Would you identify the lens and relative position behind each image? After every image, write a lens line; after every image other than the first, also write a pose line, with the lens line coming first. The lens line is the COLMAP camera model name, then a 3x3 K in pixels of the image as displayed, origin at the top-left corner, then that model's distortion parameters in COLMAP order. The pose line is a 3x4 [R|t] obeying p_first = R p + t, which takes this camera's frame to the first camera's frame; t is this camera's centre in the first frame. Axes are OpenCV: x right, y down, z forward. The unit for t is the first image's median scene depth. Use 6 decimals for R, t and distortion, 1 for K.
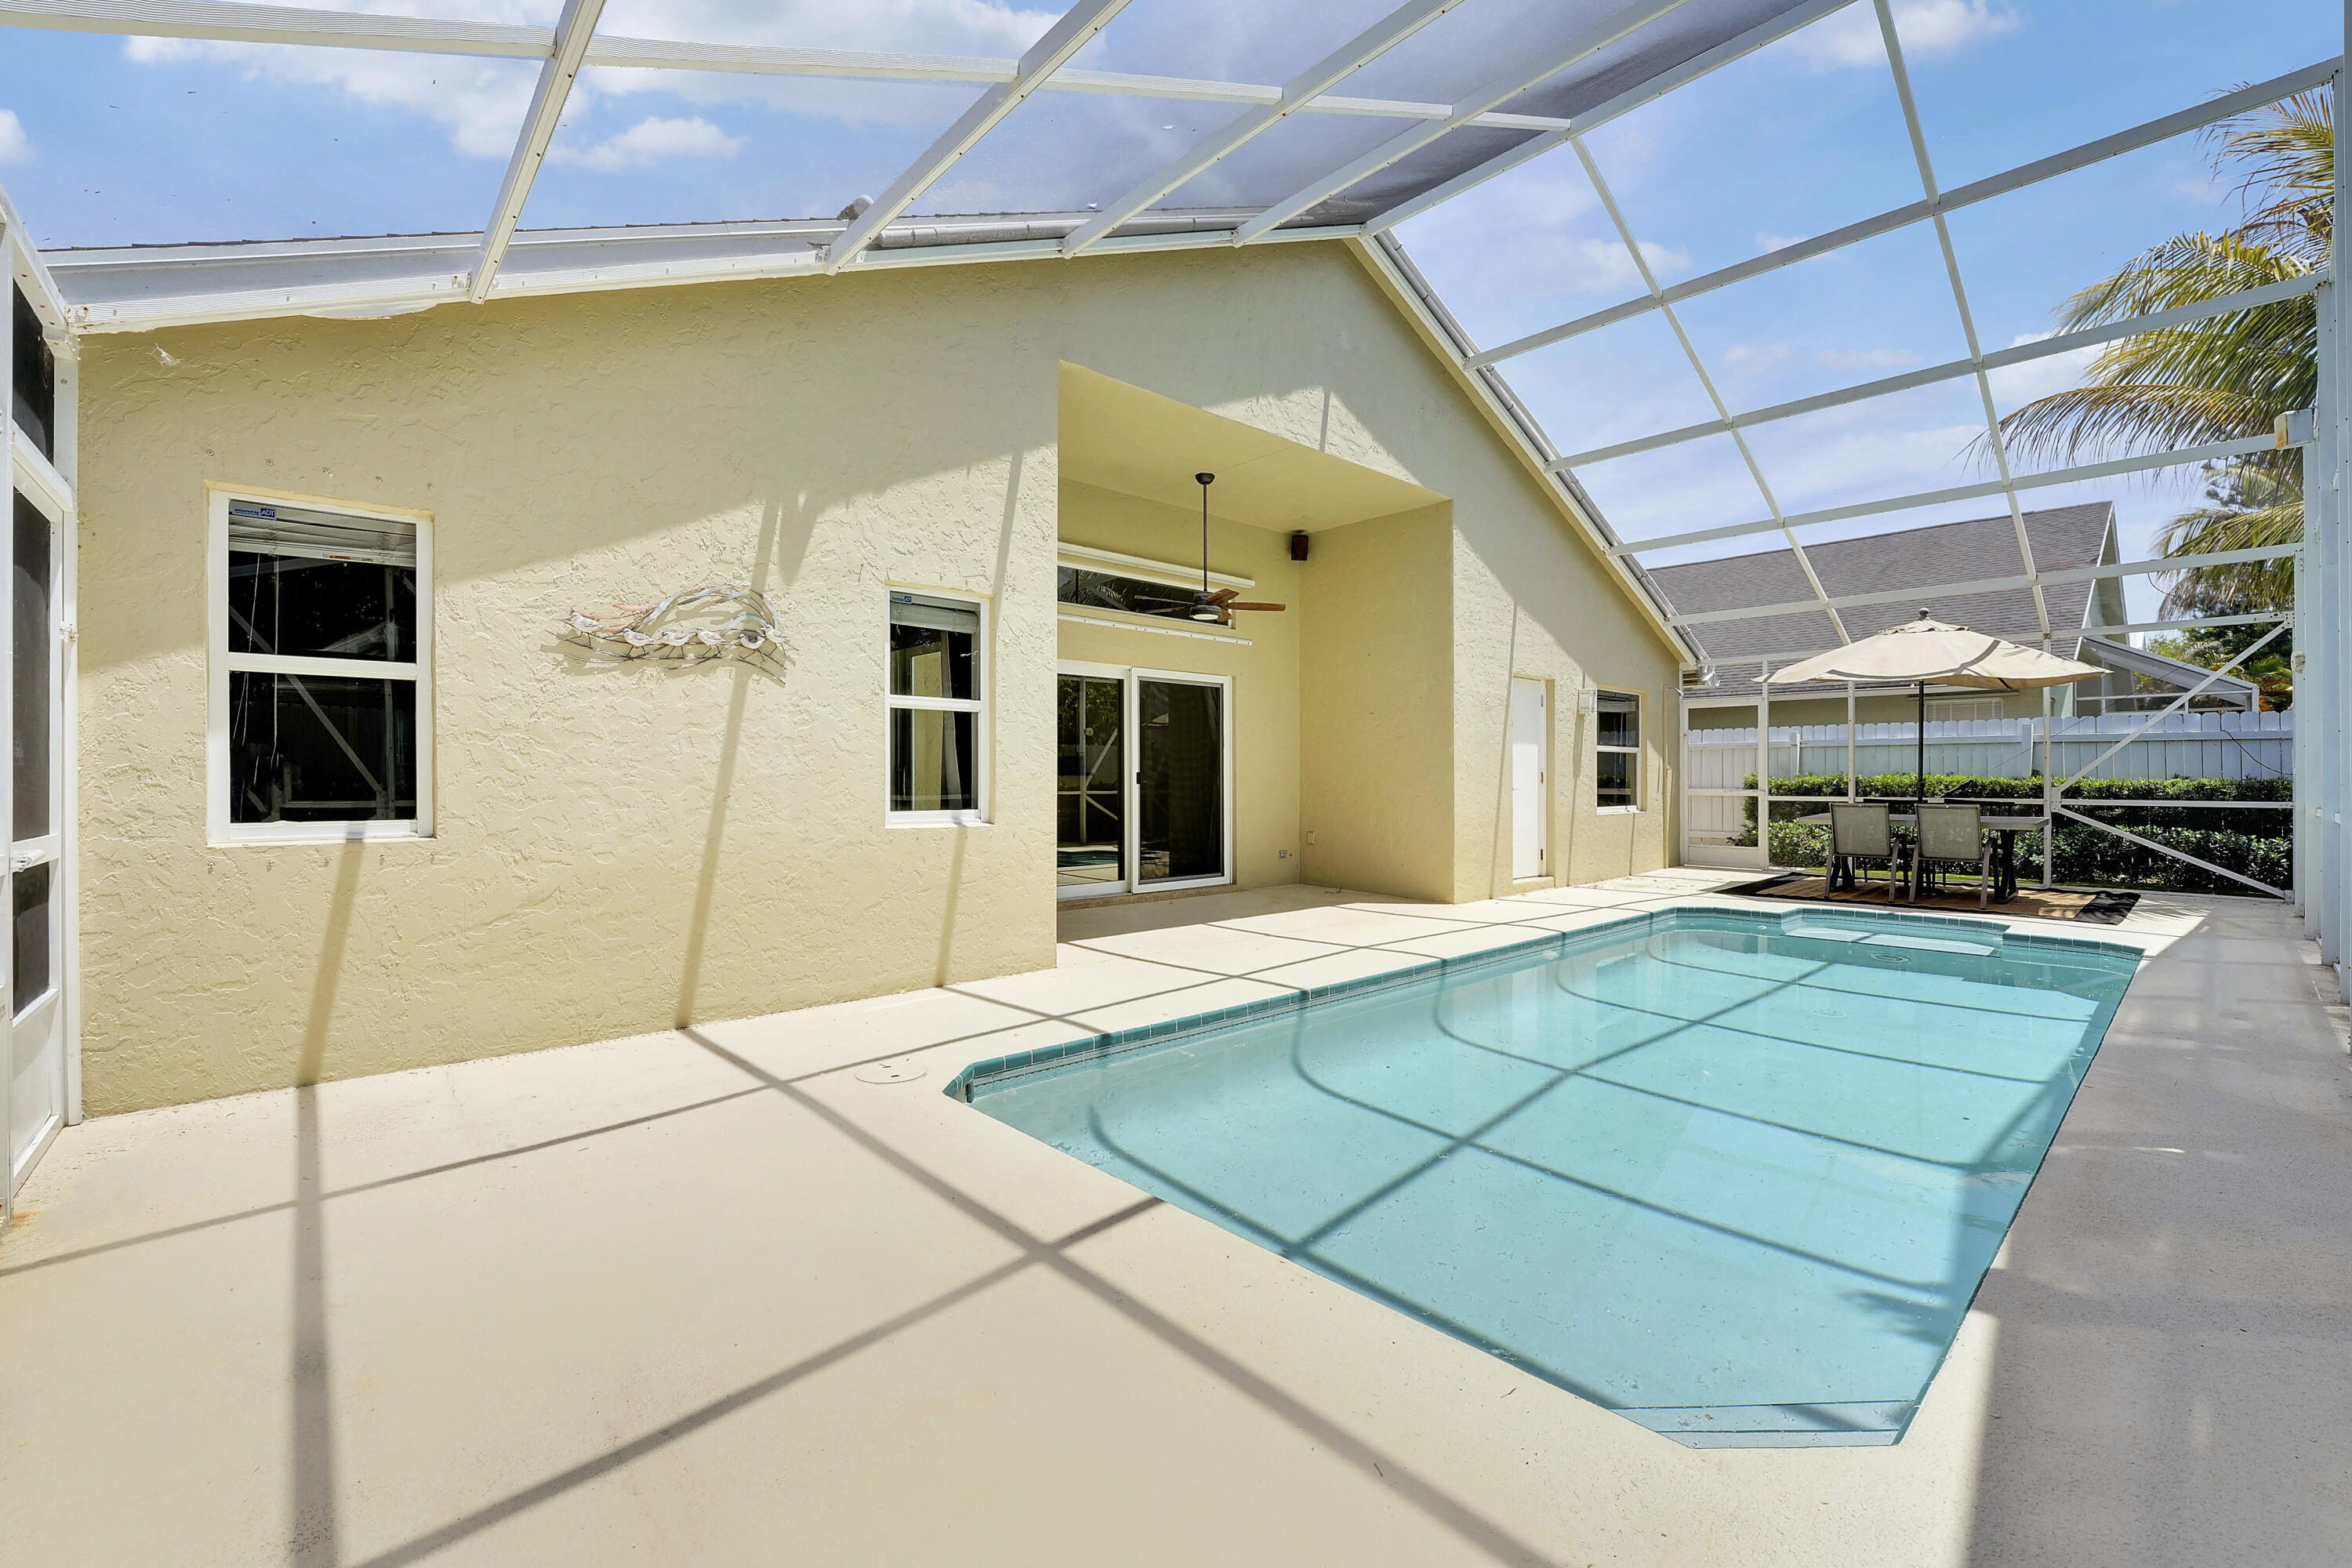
lens RADIAL K [[1018.8, 0, 1169.2], [0, 1018.8, 780.2], [0, 0, 1]] dist [-0.021915, 0.007021]
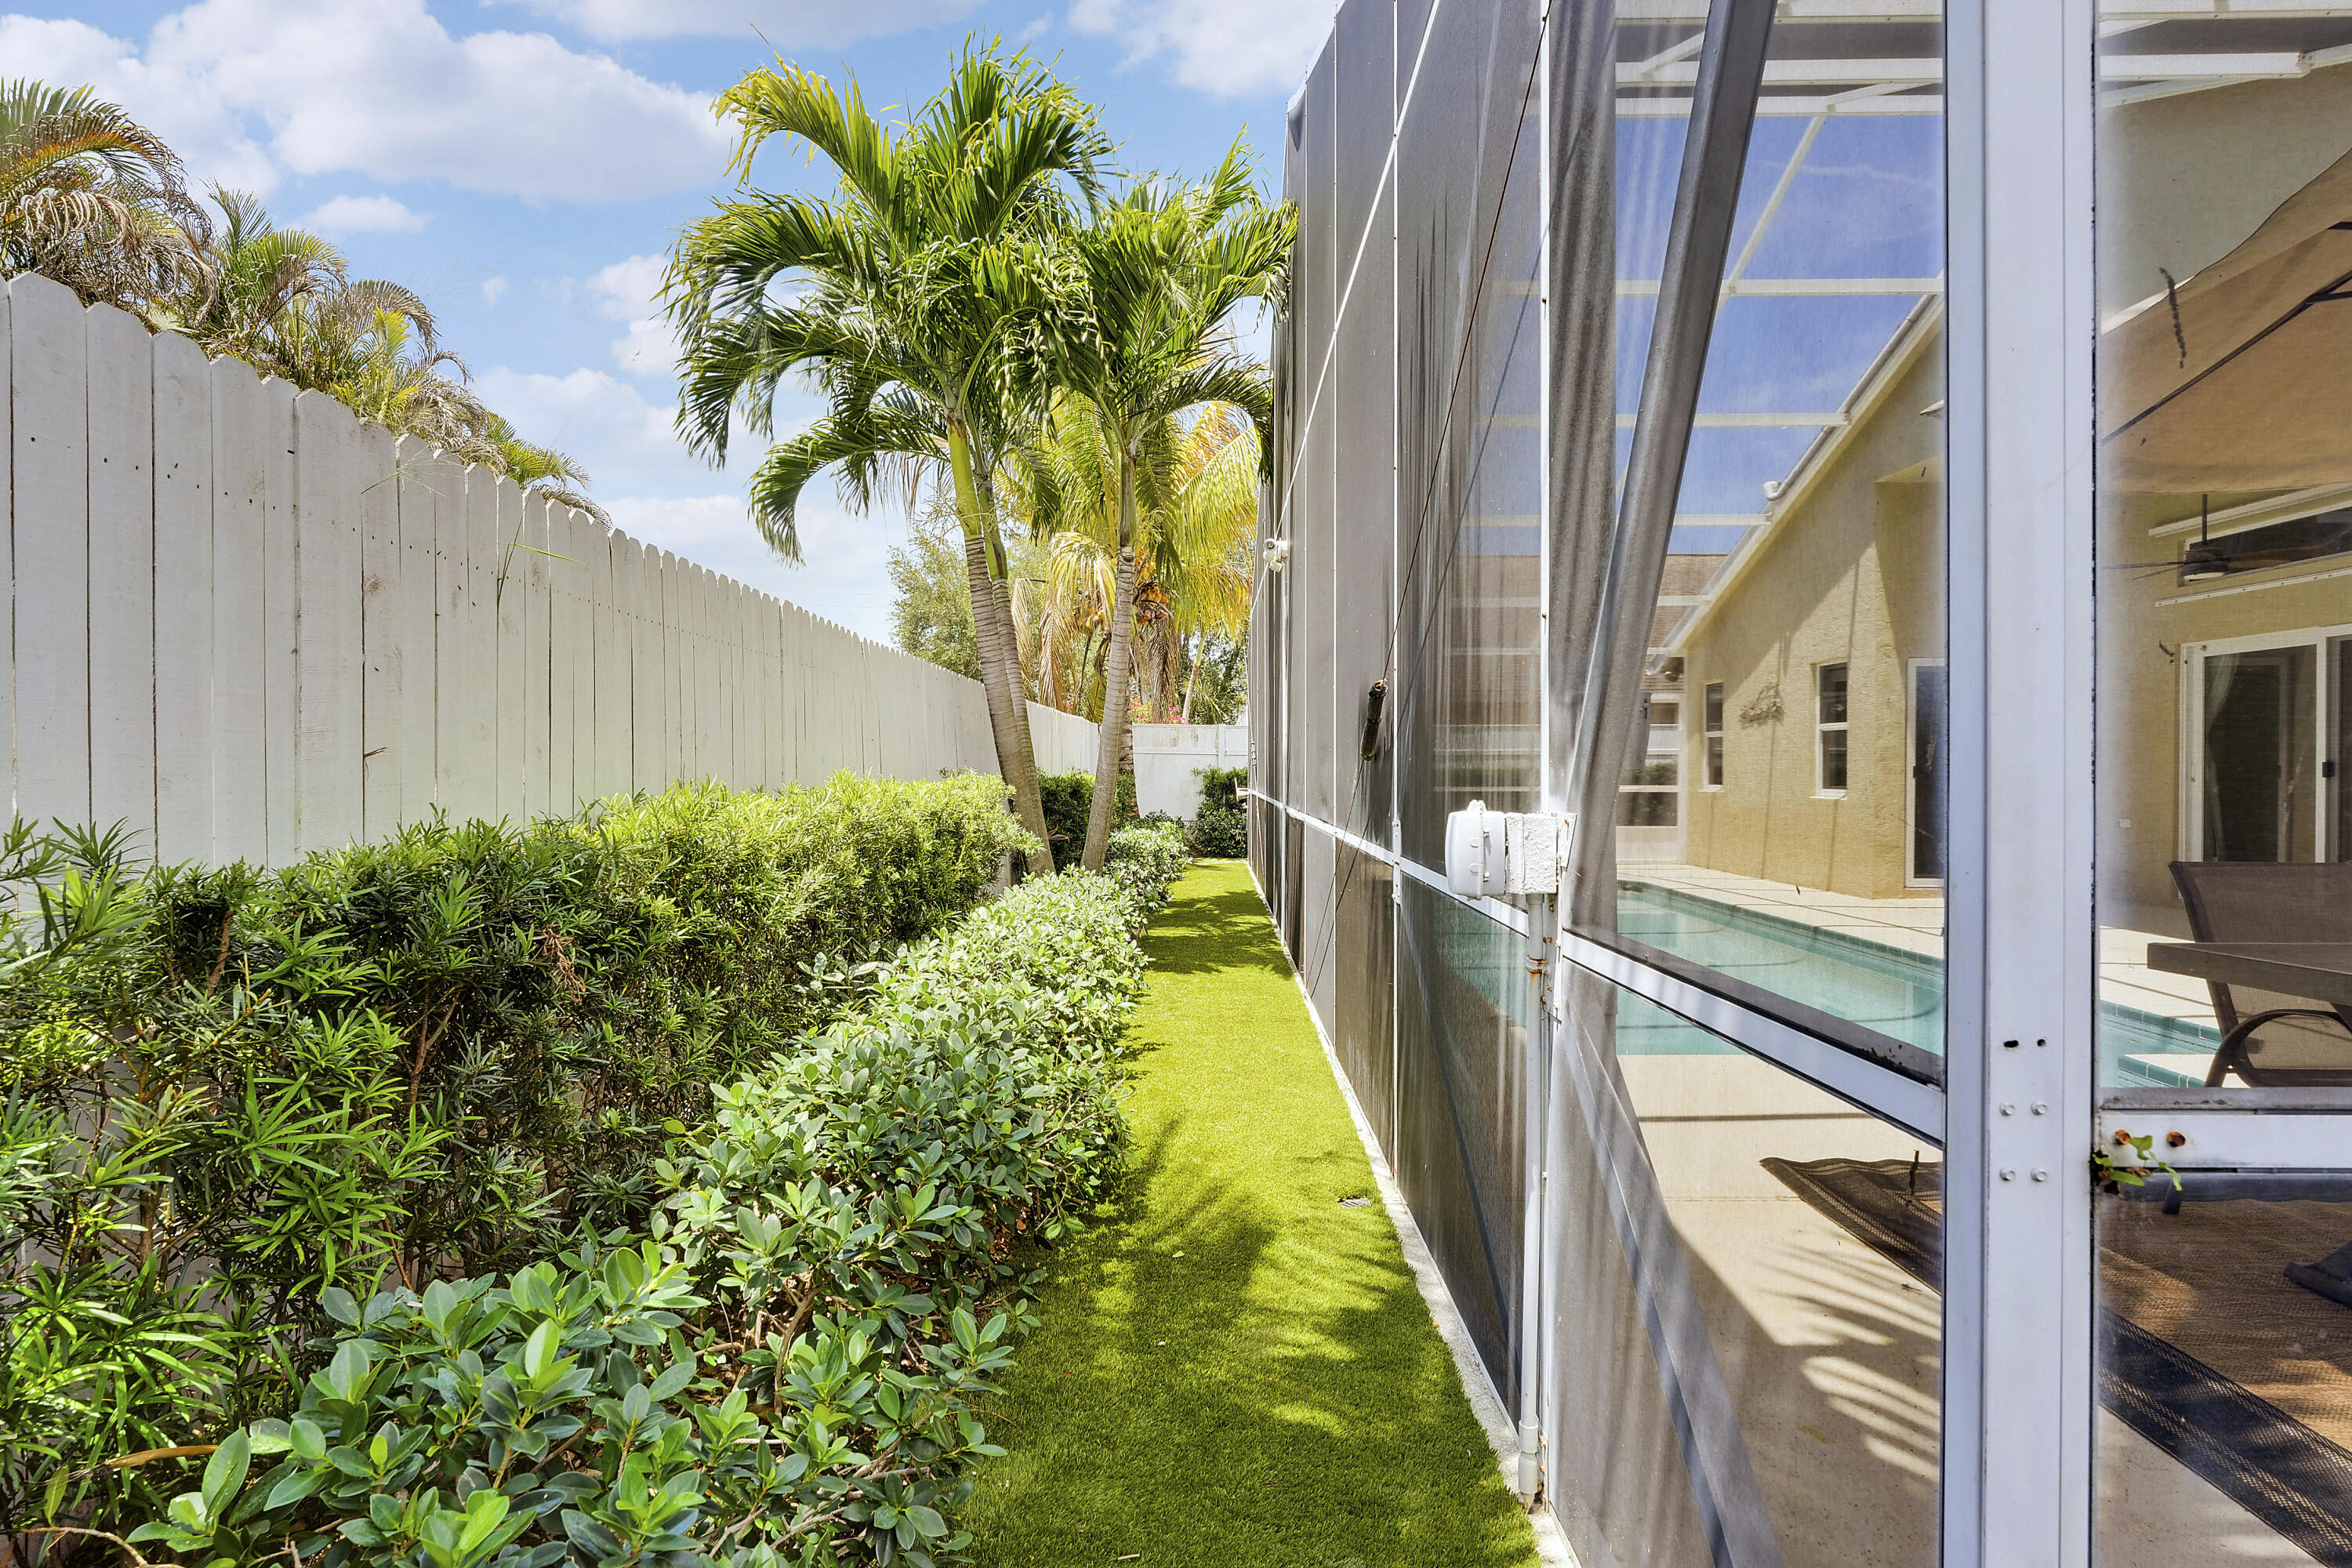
lens RADIAL K [[992.8, 0, 1173.2], [0, 992.8, 778.2], [0, 0, 1]] dist [-0.026333, 0.003706]
pose [[-0.700900, -0.002702, -0.713254, 1.348309], [-0.003552, 0.999994, -0.000298, 0.012627], [0.713250, 0.002324, -0.700905, 1.060840]]
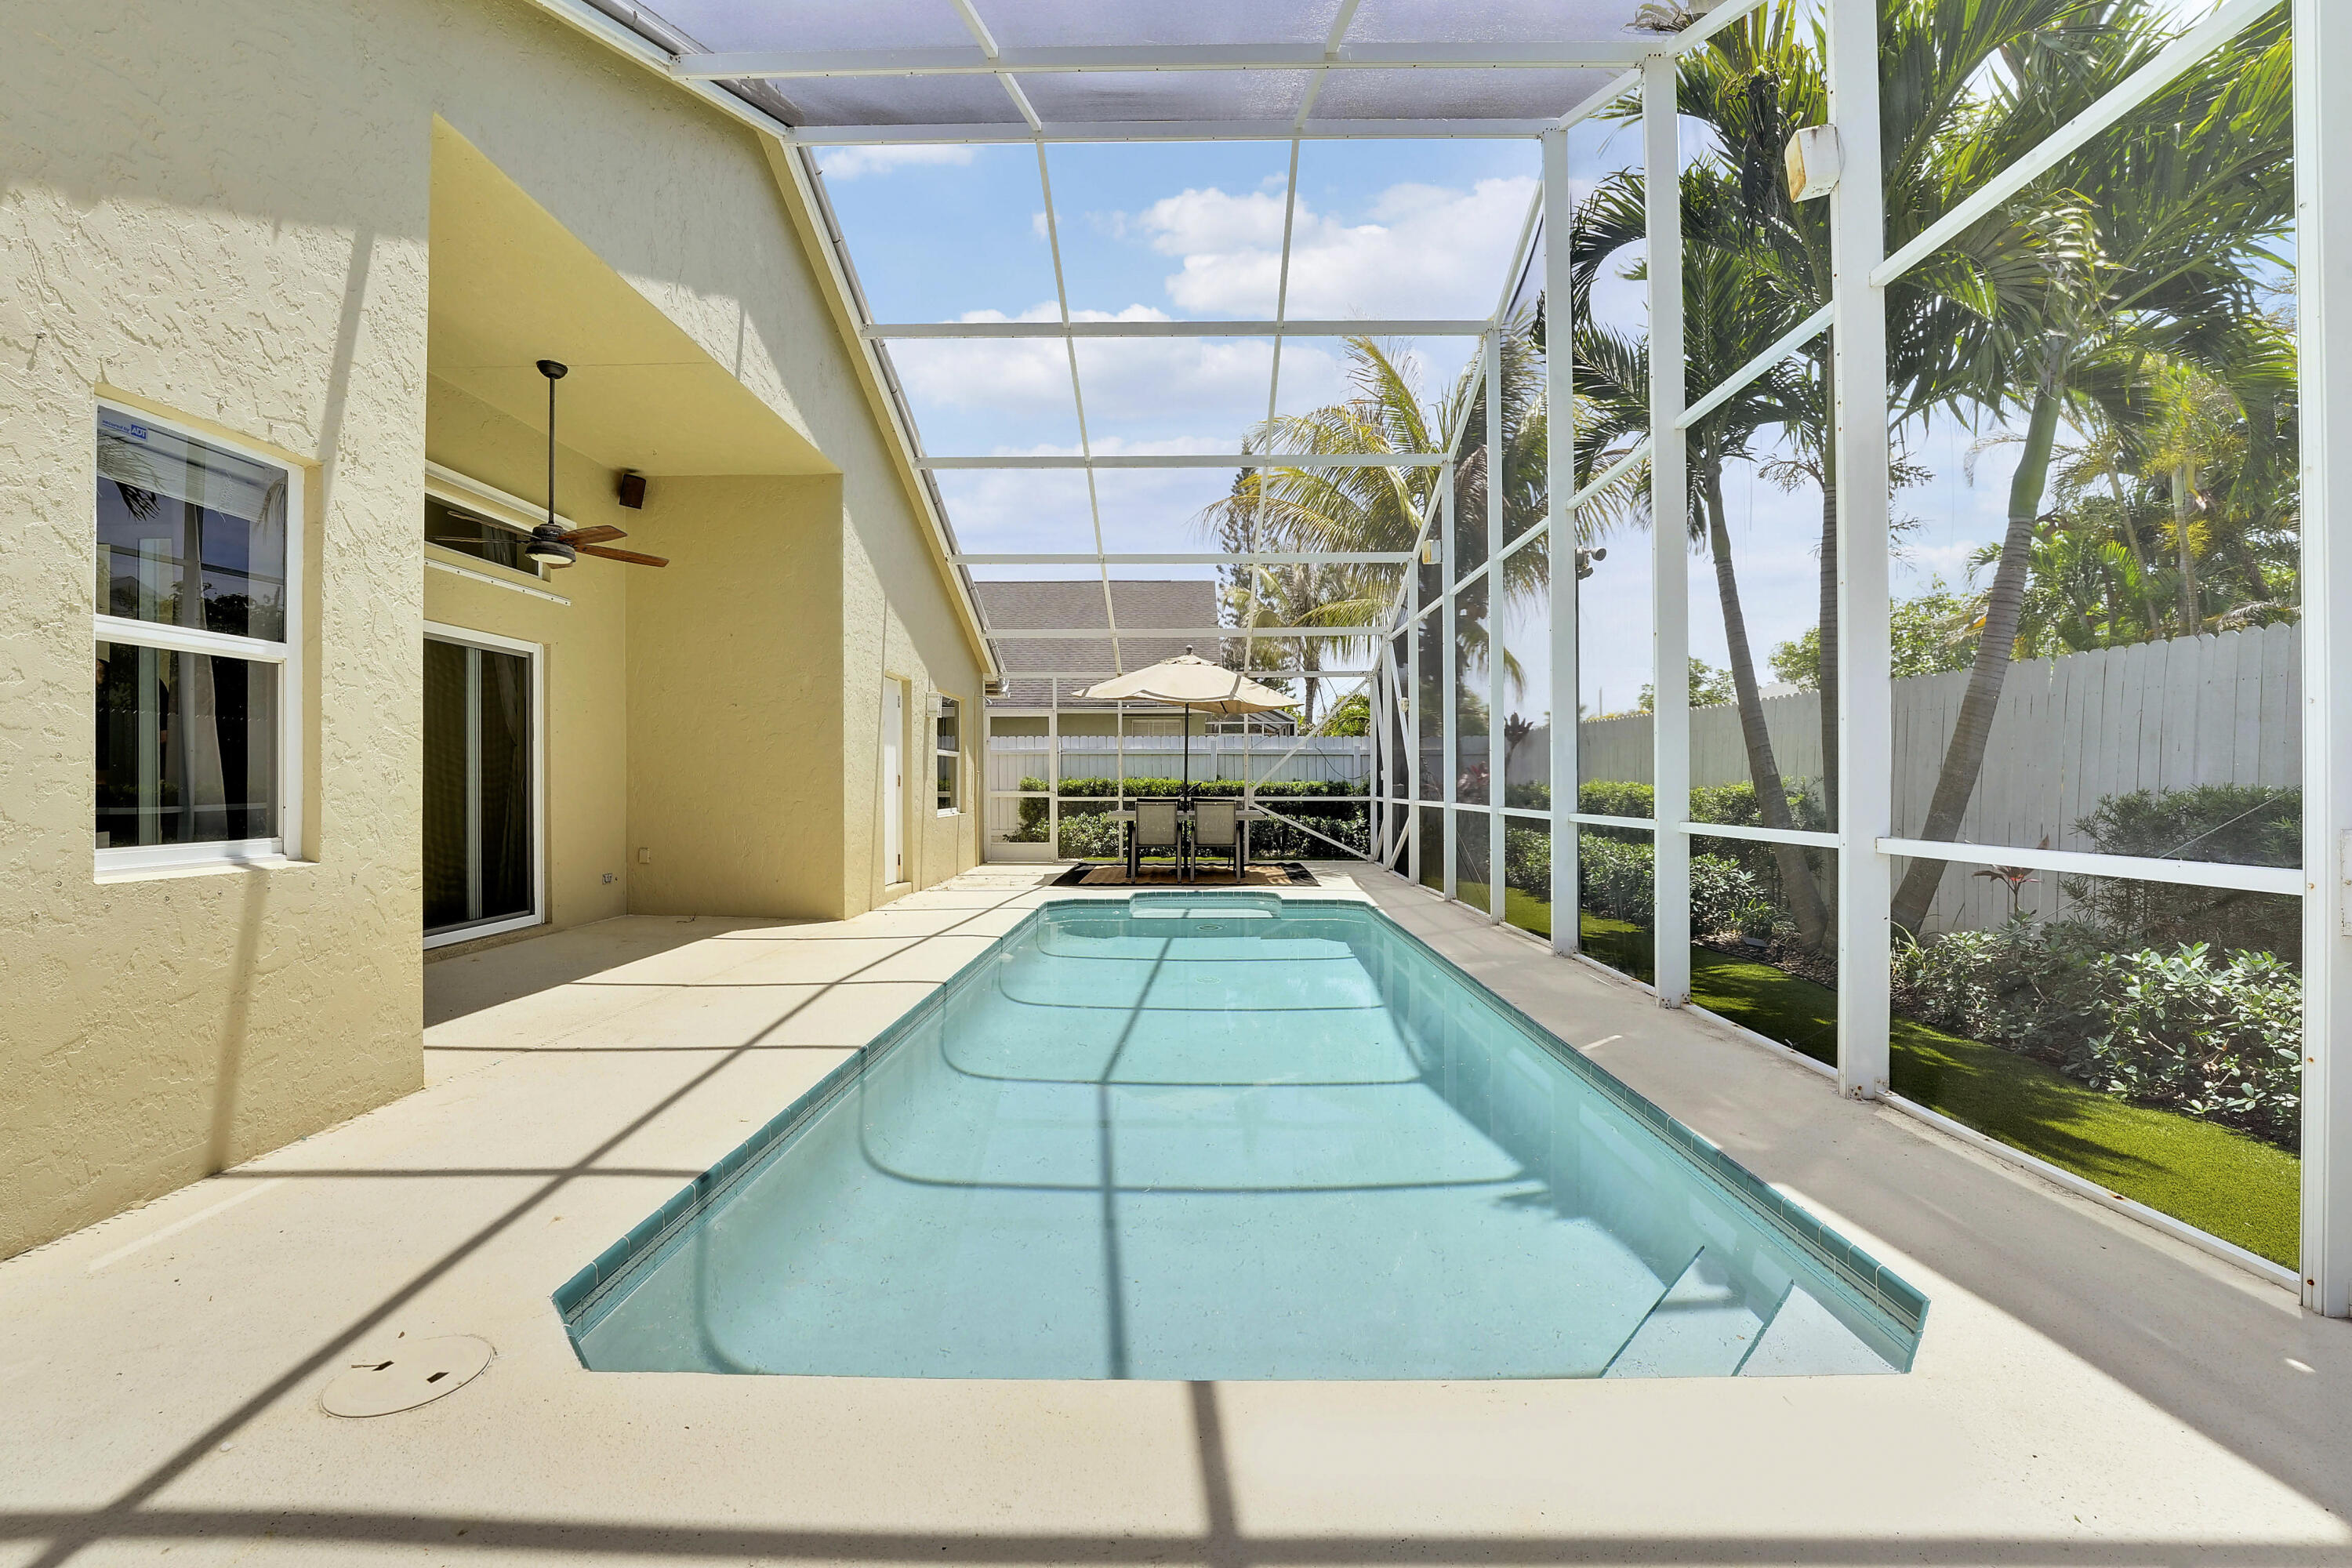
lens RADIAL K [[992.8, 0, 1173.2], [0, 992.8, 778.2], [0, 0, 1]] dist [-0.026333, 0.003706]
pose [[0.662870, 0.002136, 0.748731, -0.203305], [0.001191, 0.999992, -0.003908, -0.000993], [-0.748733, 0.003483, 0.662862, 0.213996]]
